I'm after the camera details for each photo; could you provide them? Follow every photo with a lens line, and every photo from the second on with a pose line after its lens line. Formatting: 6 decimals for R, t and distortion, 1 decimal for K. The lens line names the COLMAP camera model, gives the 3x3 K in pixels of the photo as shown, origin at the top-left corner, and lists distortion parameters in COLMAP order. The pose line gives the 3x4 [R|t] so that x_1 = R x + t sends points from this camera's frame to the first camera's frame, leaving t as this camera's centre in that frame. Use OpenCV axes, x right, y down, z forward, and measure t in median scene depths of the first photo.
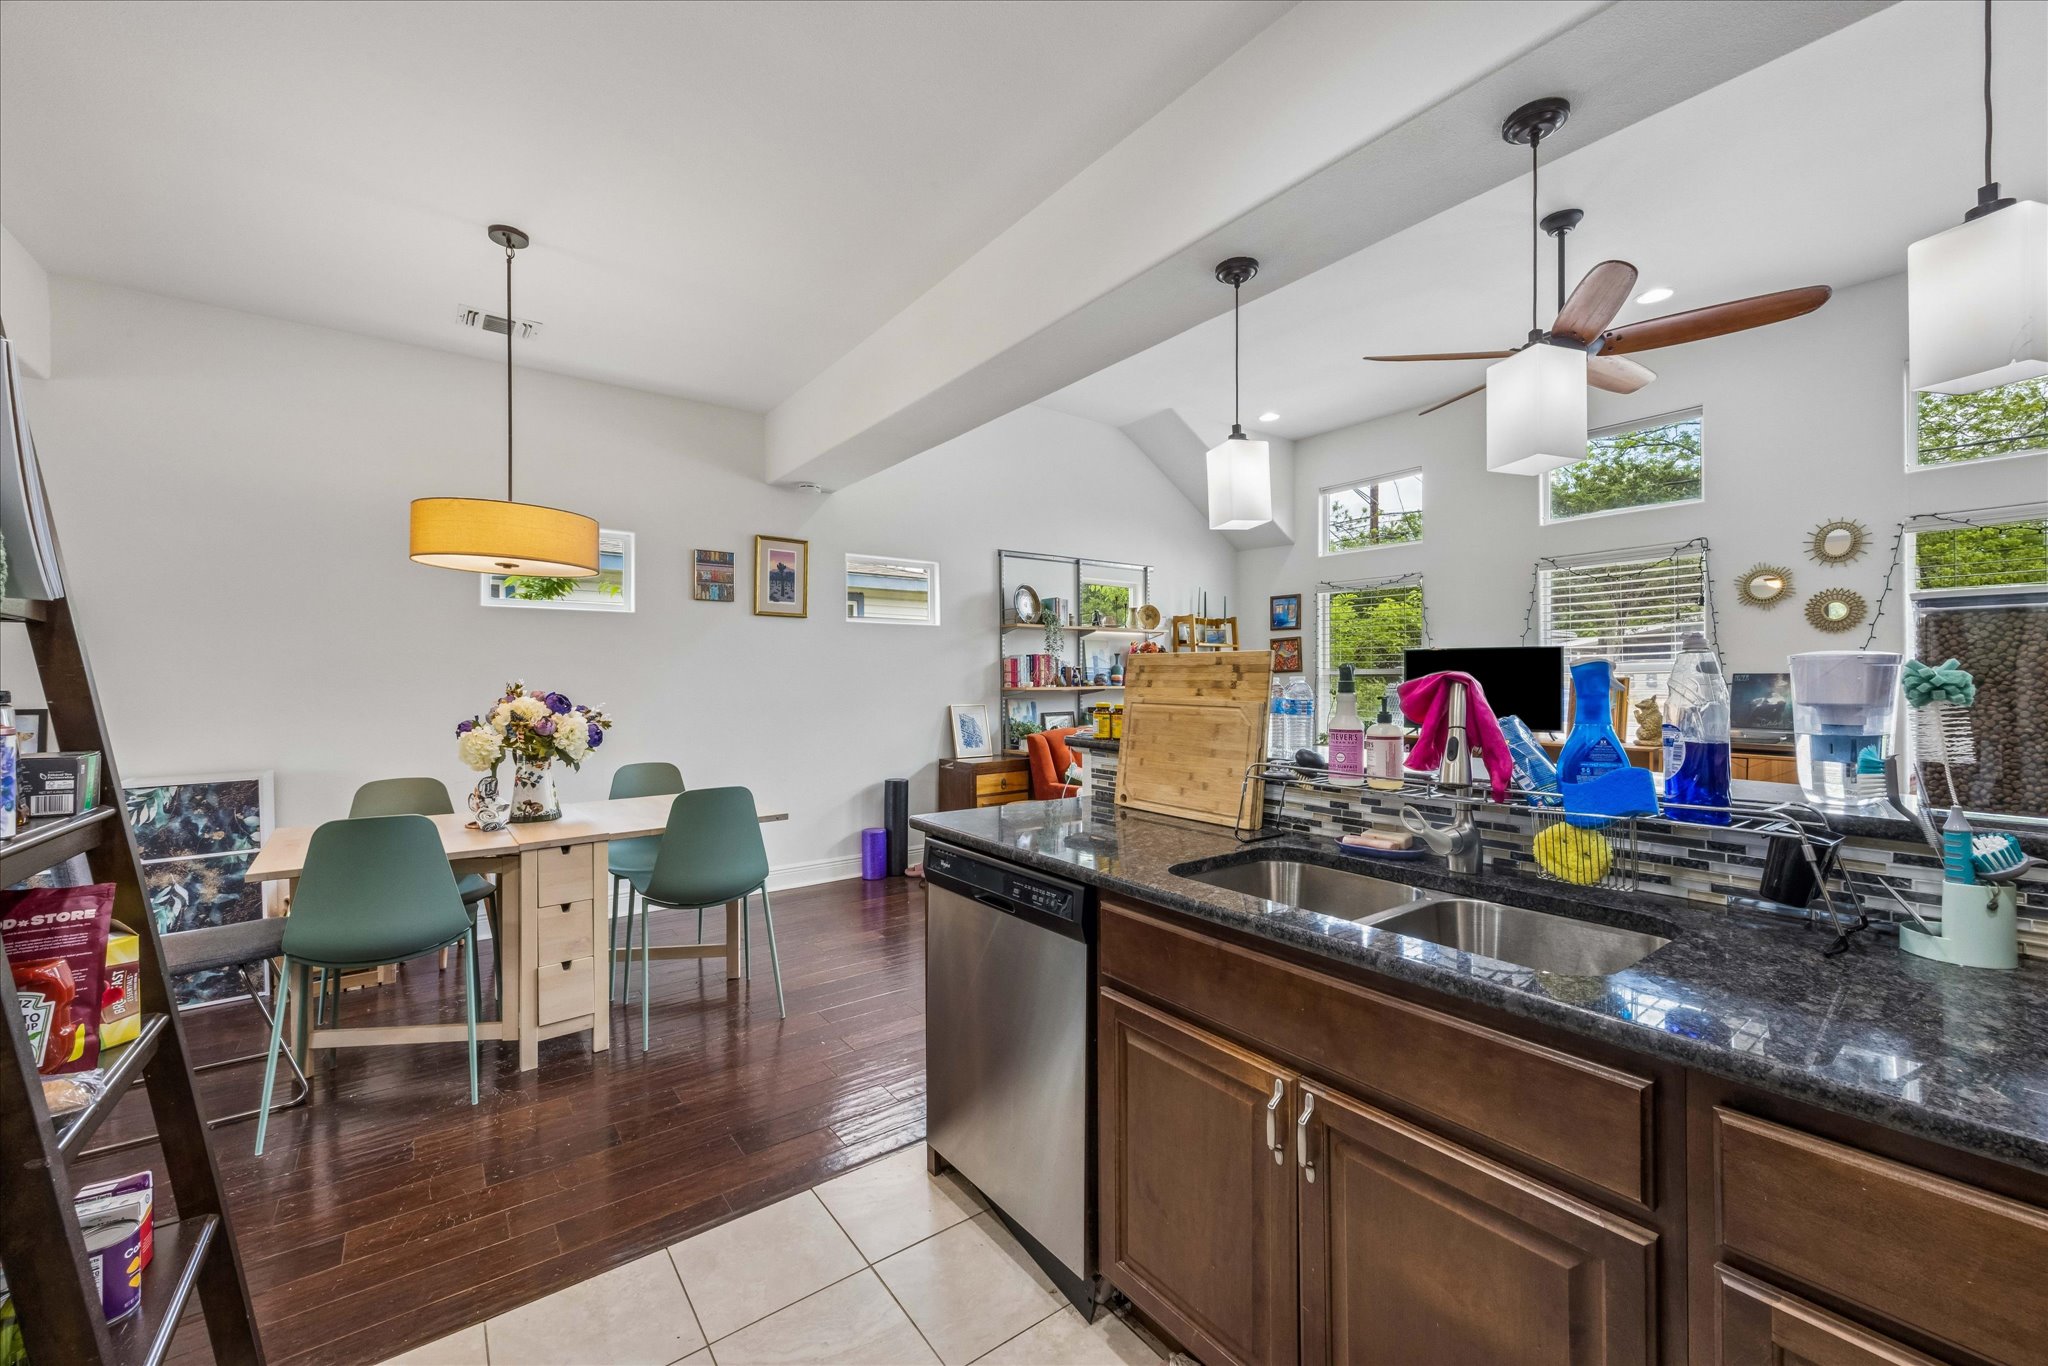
lens RADIAL K [[798.7, 0, 1034.9], [0, 798.7, 683.4], [0, 0, 1]] dist [0.001239, -0.001207]
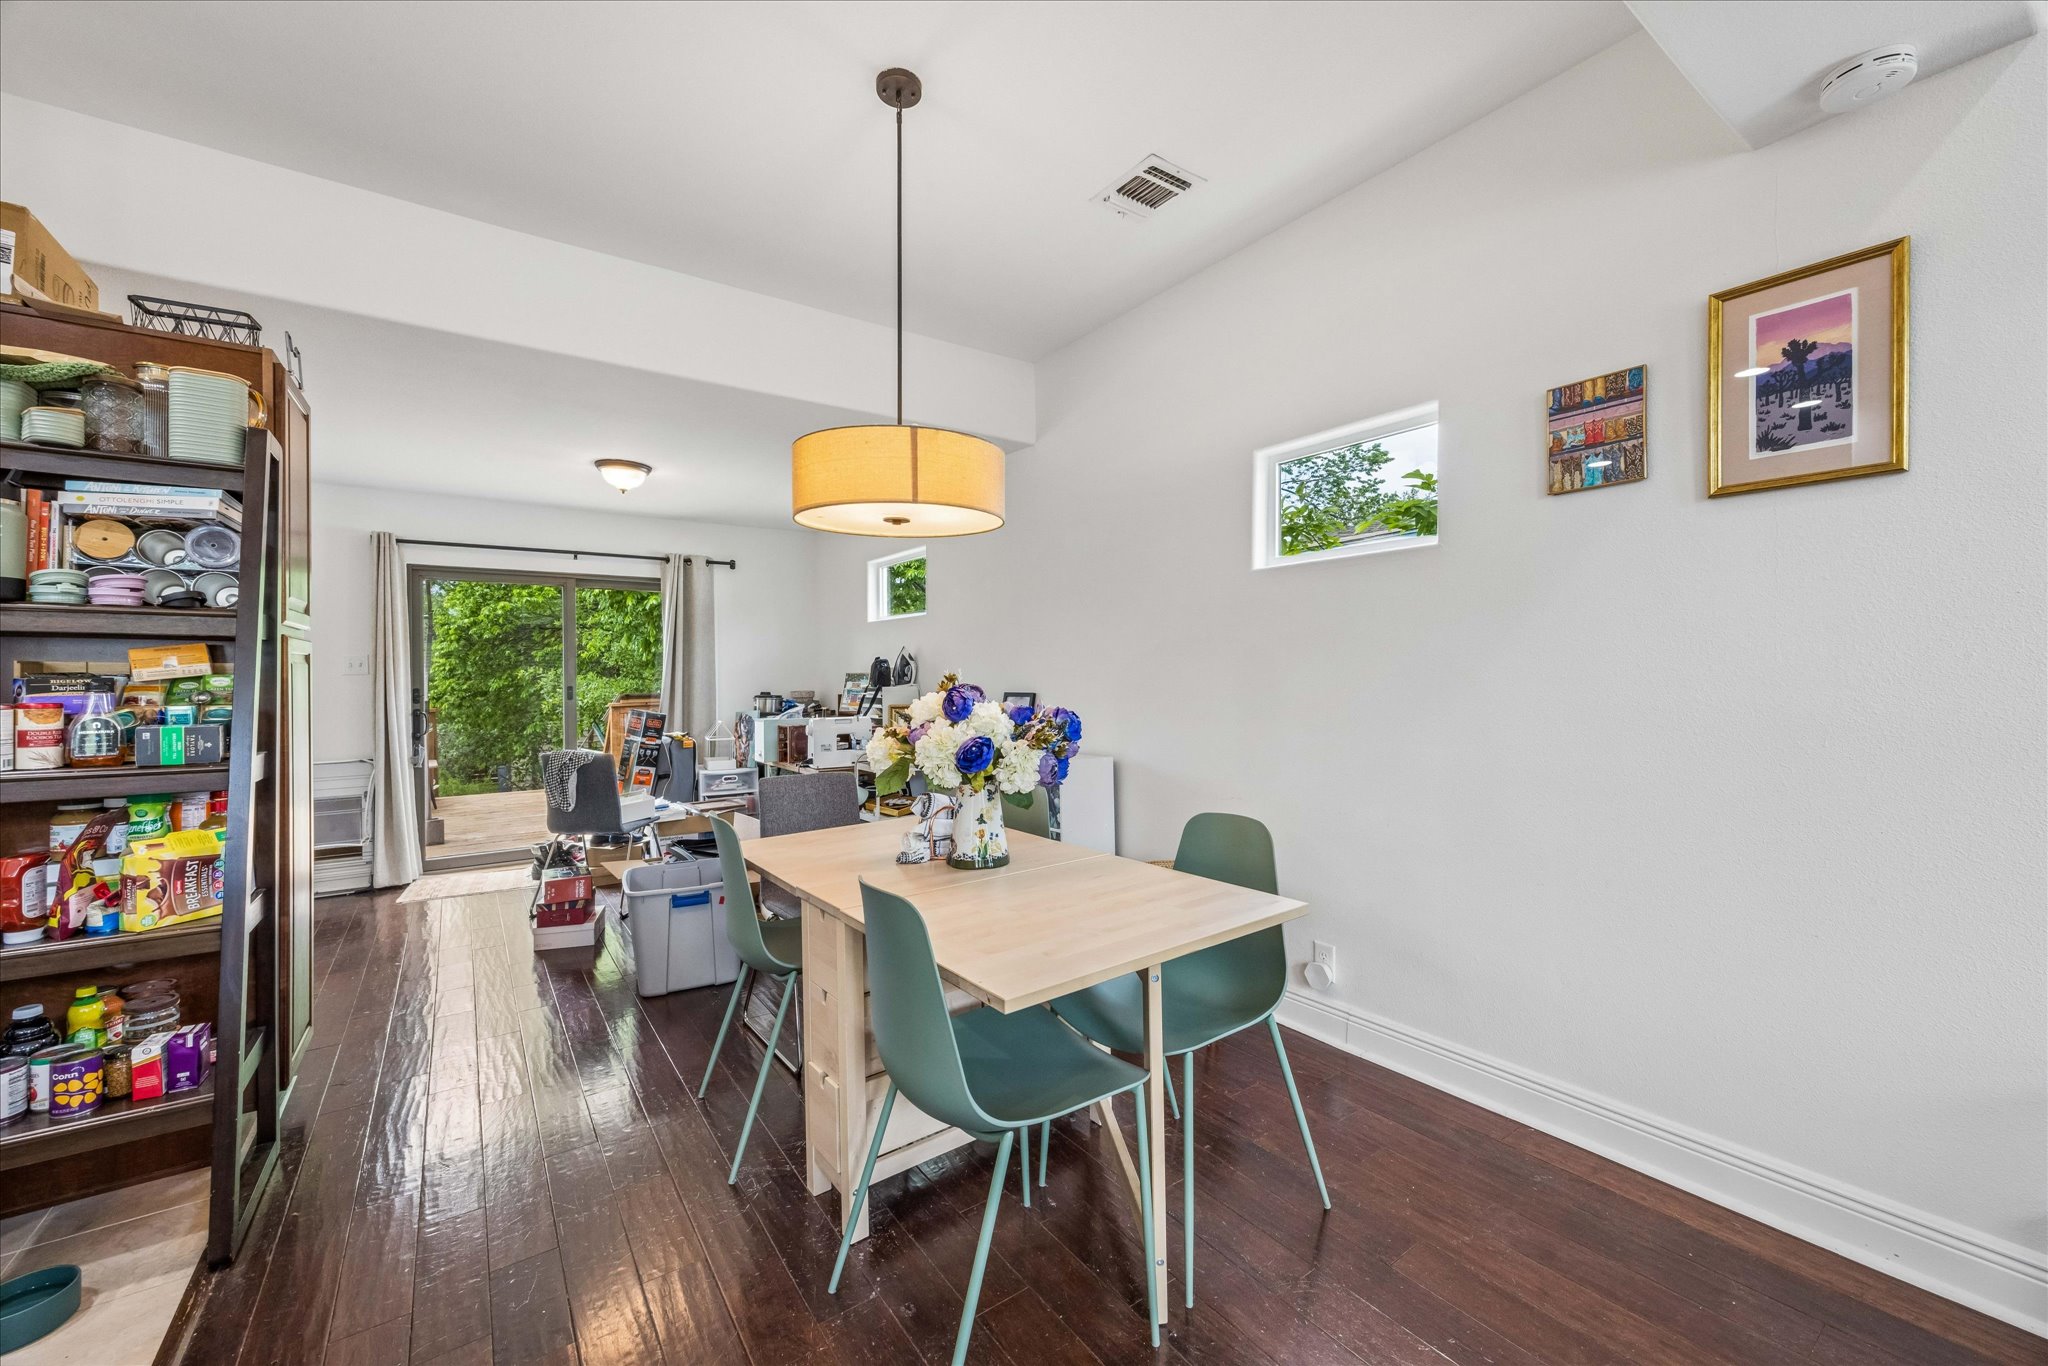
lens RADIAL K [[798.7, 0, 1032.0], [0, 798.7, 672.8], [0, 0, 1]] dist [0.001239, -0.001207]
pose [[-0.030453, -0.000028, -0.999536, 0.054126], [0.004728, 0.999989, -0.000172, -0.000162], [0.999525, -0.004731, -0.030453, 0.613979]]
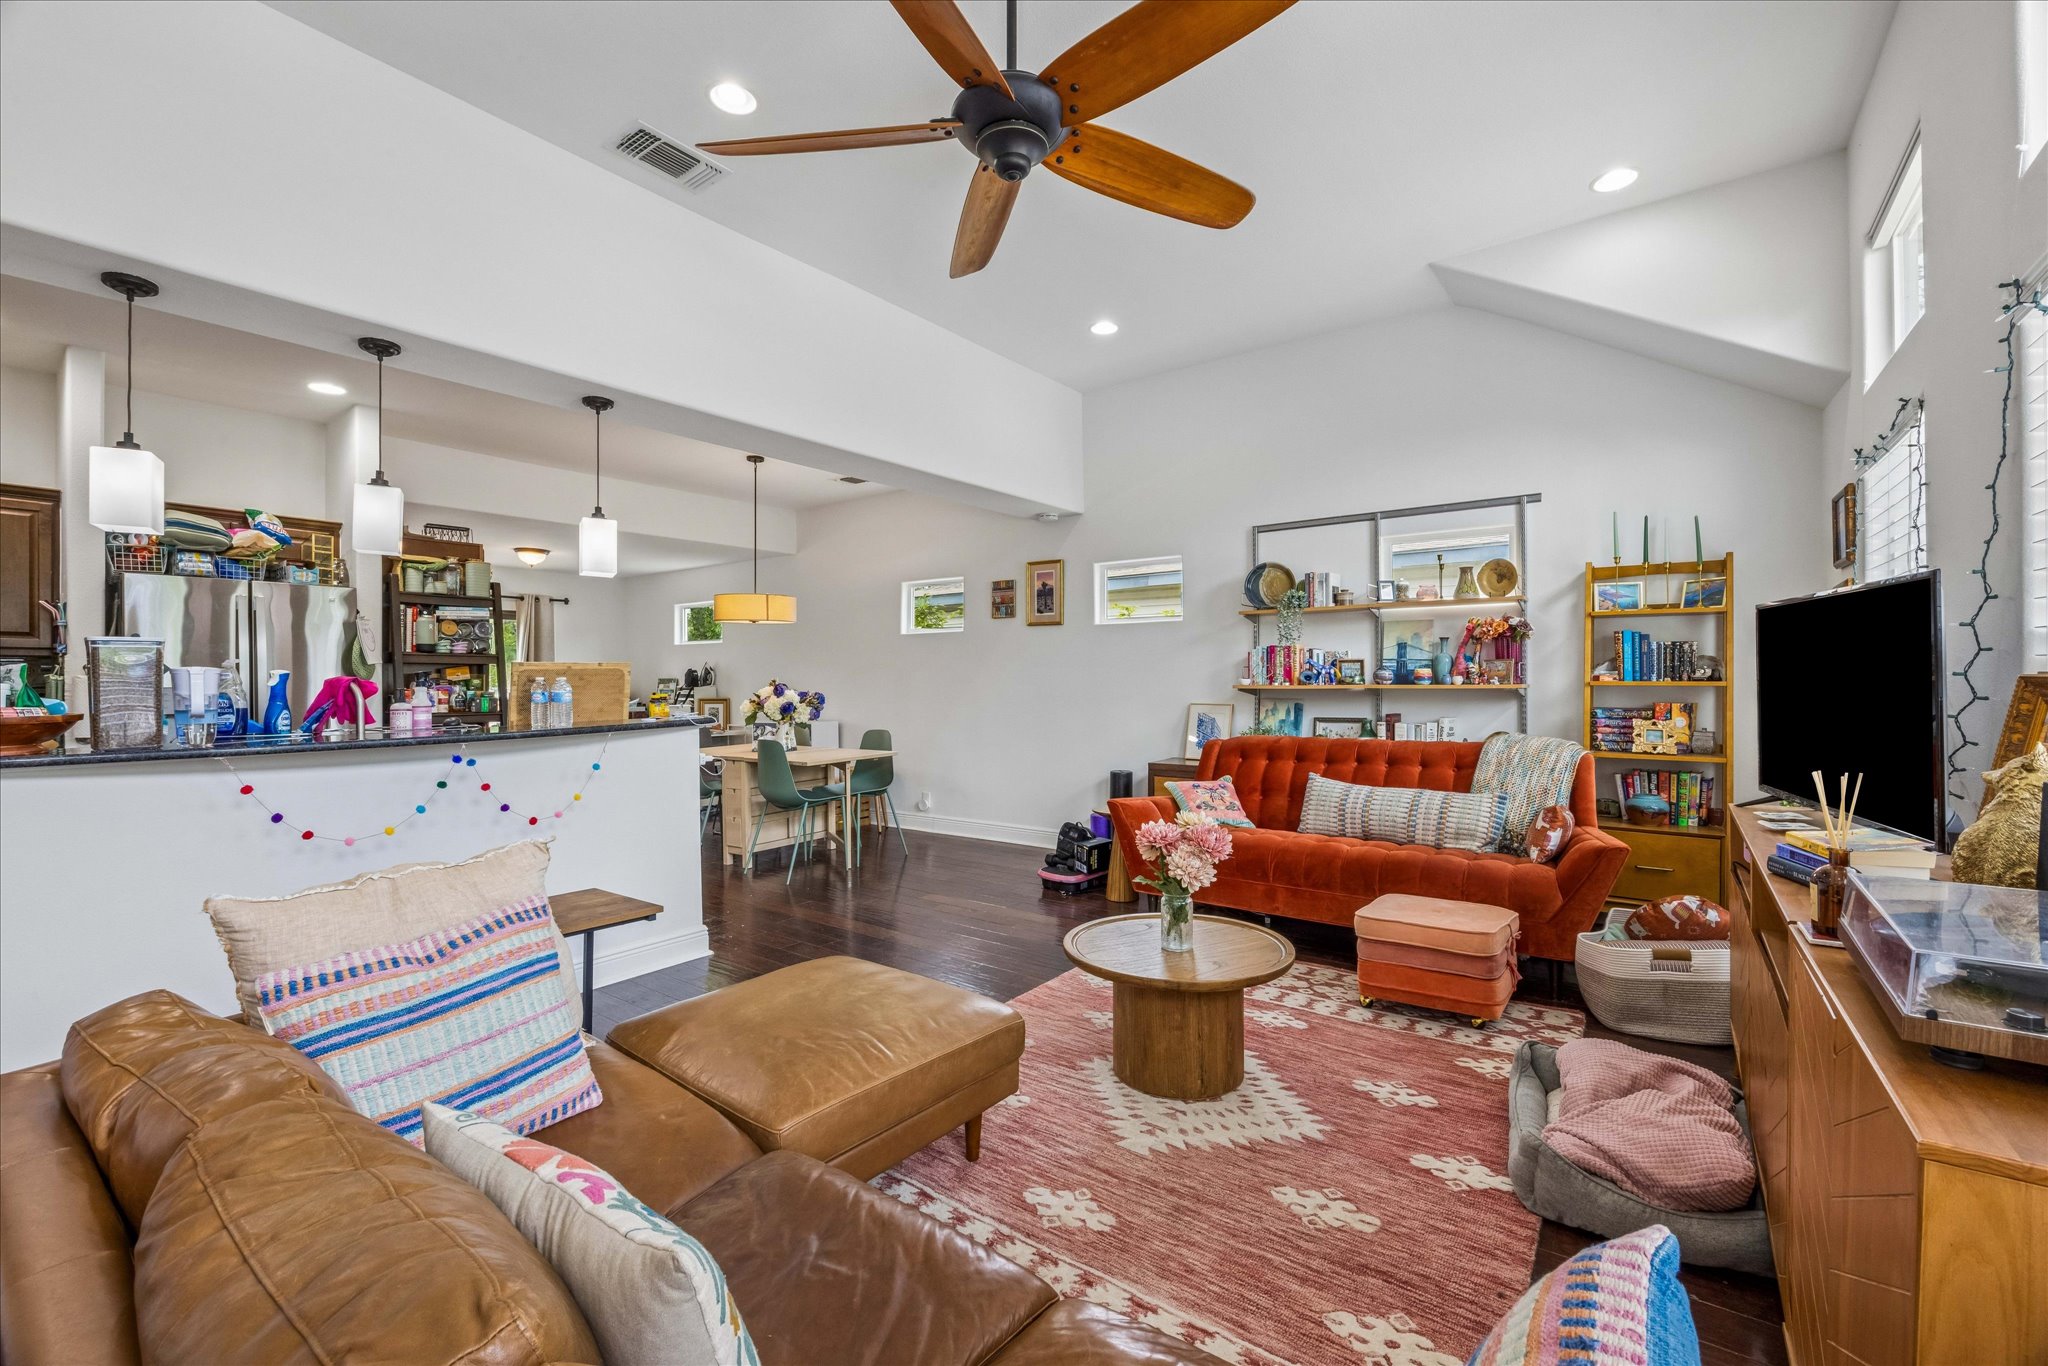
lens RADIAL K [[846.1, 0, 1032.0], [0, 846.1, 689.9], [0, 0, 1]] dist [-0.025323, -0.000088]
pose [[0.284546, 0.014131, -0.958558, 0.862372], [-0.000647, 0.999894, 0.014548, -0.003225], [0.958662, -0.003520, 0.284525, 0.568384]]
